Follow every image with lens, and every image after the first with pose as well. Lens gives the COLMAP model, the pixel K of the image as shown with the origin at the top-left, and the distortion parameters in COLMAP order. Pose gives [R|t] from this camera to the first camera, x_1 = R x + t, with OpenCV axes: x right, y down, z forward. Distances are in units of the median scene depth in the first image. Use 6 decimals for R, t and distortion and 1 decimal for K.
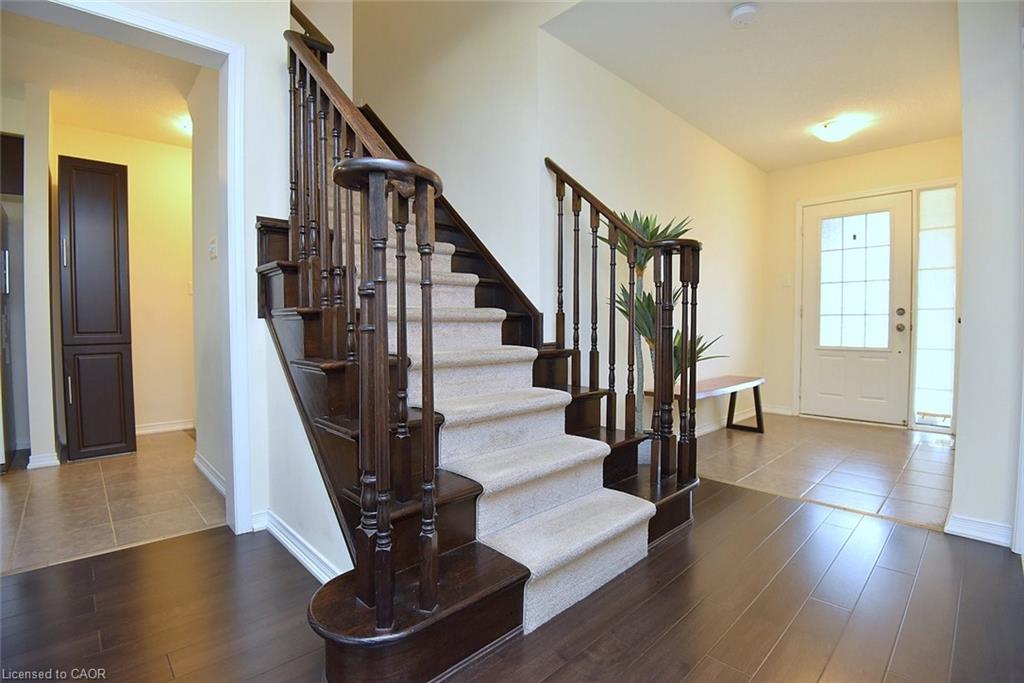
lens RADIAL K [[479.1, 0, 514.3], [0, 479.1, 333.5], [0, 0, 1]] dist [-0.004953, -0.032651]
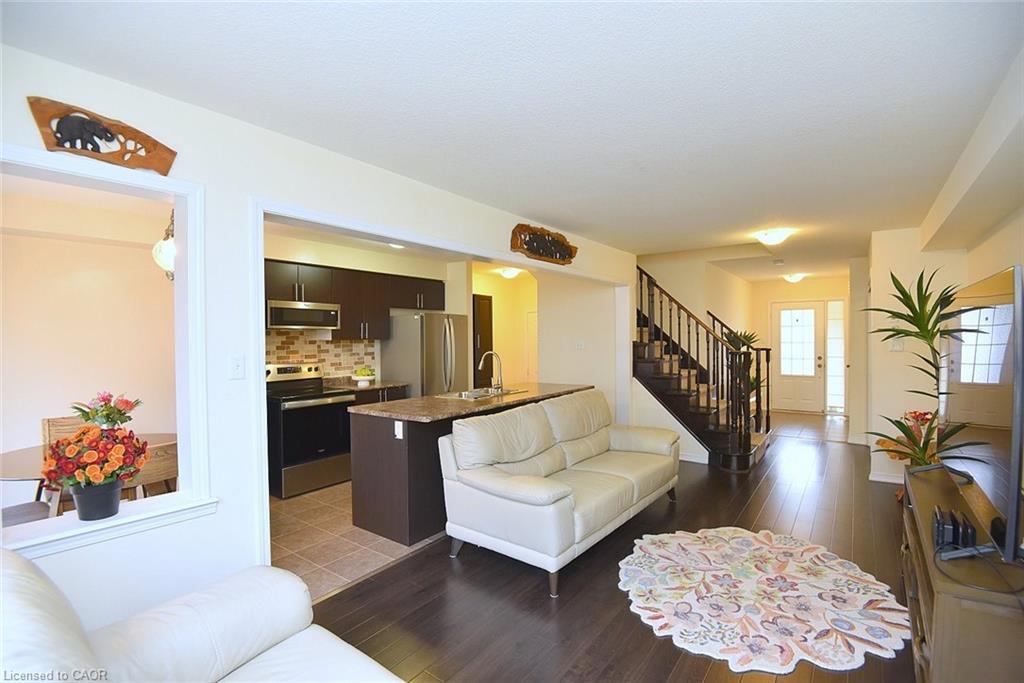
lens RADIAL K [[472.9, 0, 514.2], [0, 472.9, 339.0], [0, 0, 1]] dist [-0.024046, -0.012752]
pose [[0.986925, -0.011482, 0.160773, -0.876599], [0.015328, 0.999625, -0.022701, -0.108334], [-0.160452, 0.024869, 0.986730, -0.857793]]
